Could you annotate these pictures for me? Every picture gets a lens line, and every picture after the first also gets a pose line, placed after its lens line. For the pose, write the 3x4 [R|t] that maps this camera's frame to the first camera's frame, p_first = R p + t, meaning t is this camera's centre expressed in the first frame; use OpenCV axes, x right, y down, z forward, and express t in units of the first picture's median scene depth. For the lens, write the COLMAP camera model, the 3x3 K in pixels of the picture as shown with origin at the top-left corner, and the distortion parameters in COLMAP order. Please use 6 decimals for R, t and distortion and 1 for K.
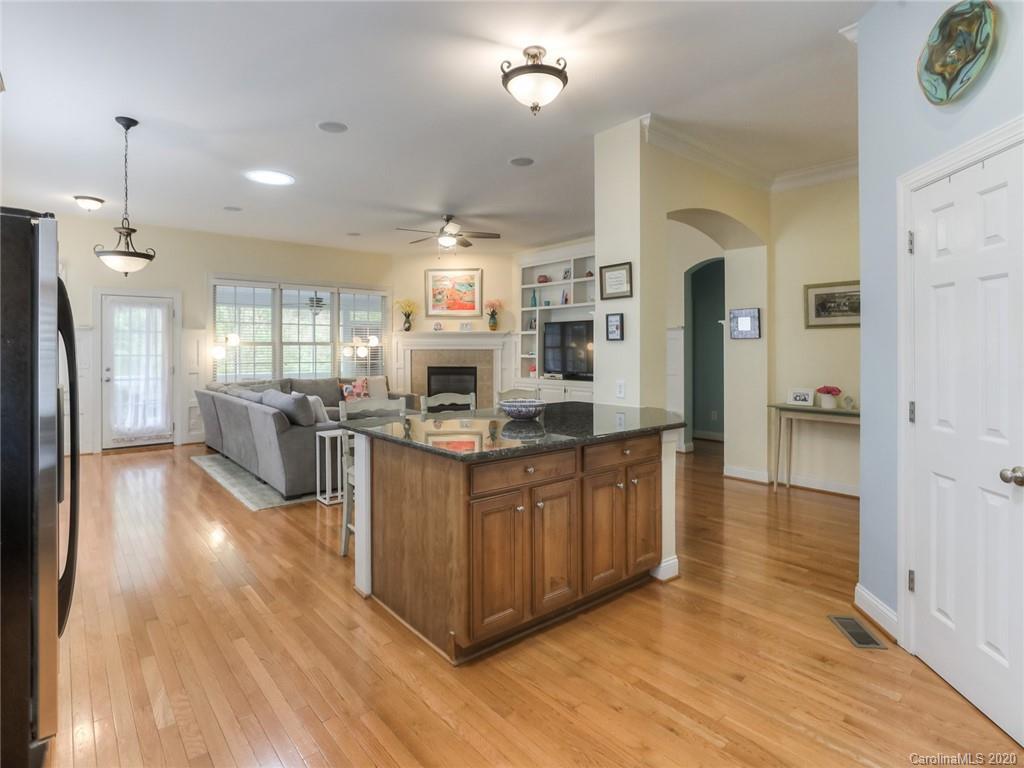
lens RADIAL K [[539.6, 0, 510.8], [0, 539.6, 347.5], [0, 0, 1]] dist [-0.002581, -0.000242]
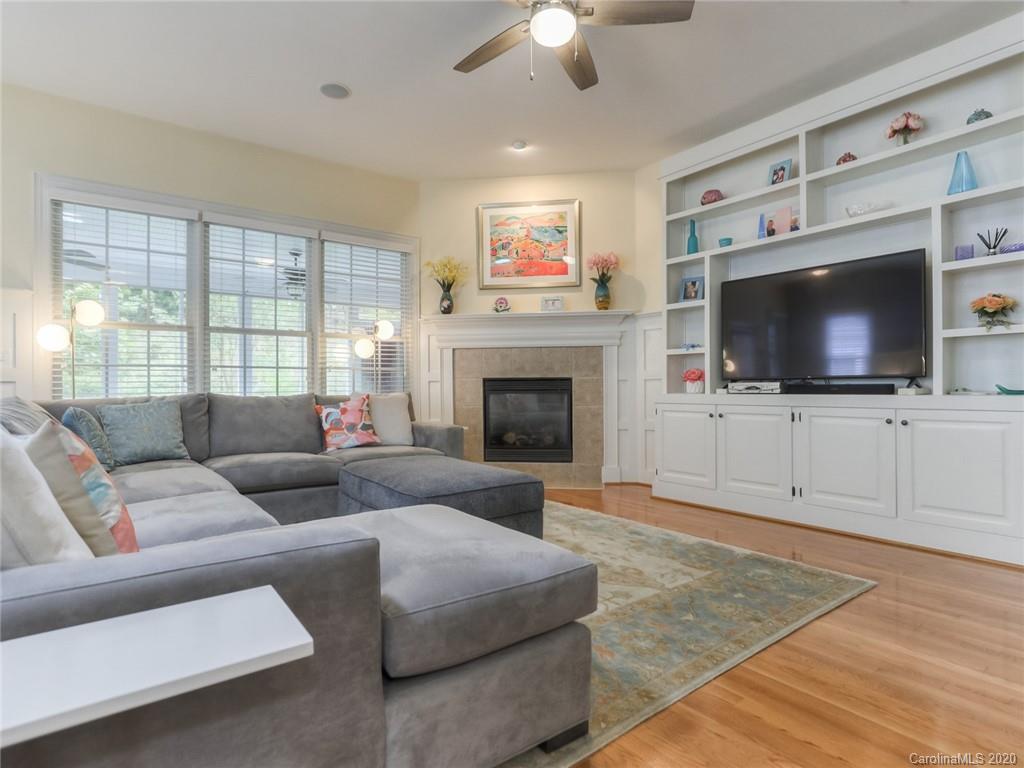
lens RADIAL K [[545.6, 0, 512.0], [0, 545.6, 384.0], [0, 0, 1]] dist [-0.005720, -0.000059]
pose [[0.998312, -0.006802, -0.057677, -0.096127], [0.006663, 0.999974, -0.002614, 0.045126], [0.057693, 0.002225, 0.998332, 0.459897]]
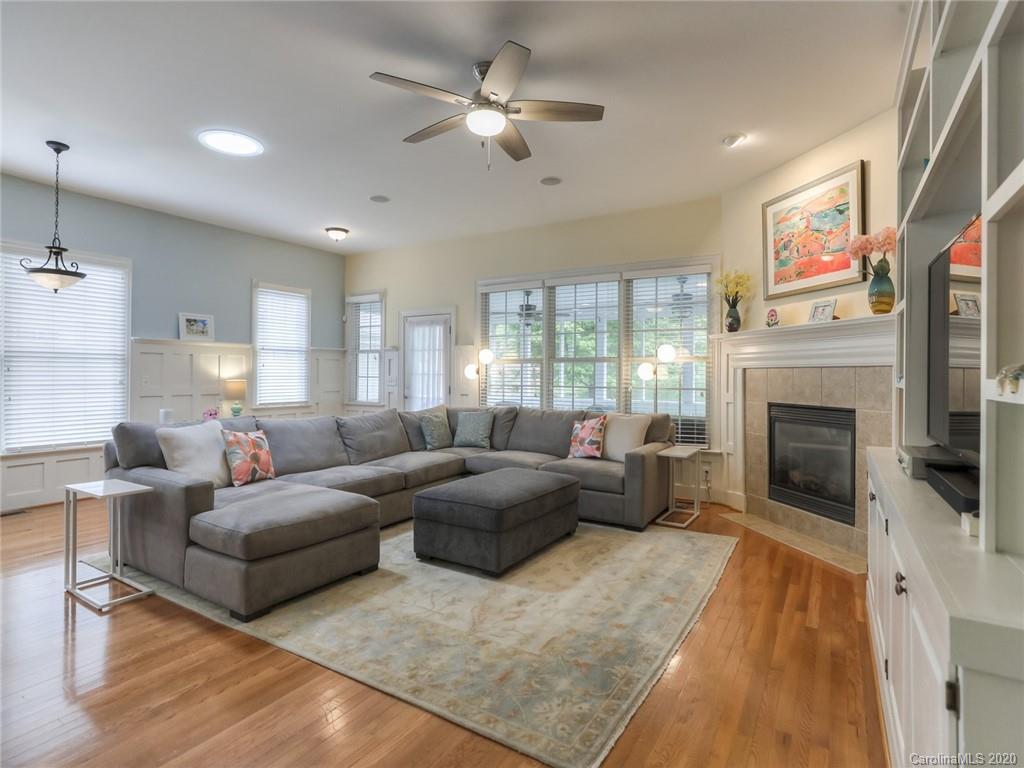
lens RADIAL K [[528.5, 0, 519.6], [0, 528.5, 372.5], [0, 0, 1]] dist [-0.023347, 0.000409]
pose [[0.322072, -0.001672, -0.946714, 0.234396], [-0.002728, 0.999993, -0.002694, 0.010611], [0.946711, 0.003451, 0.322066, 0.669924]]
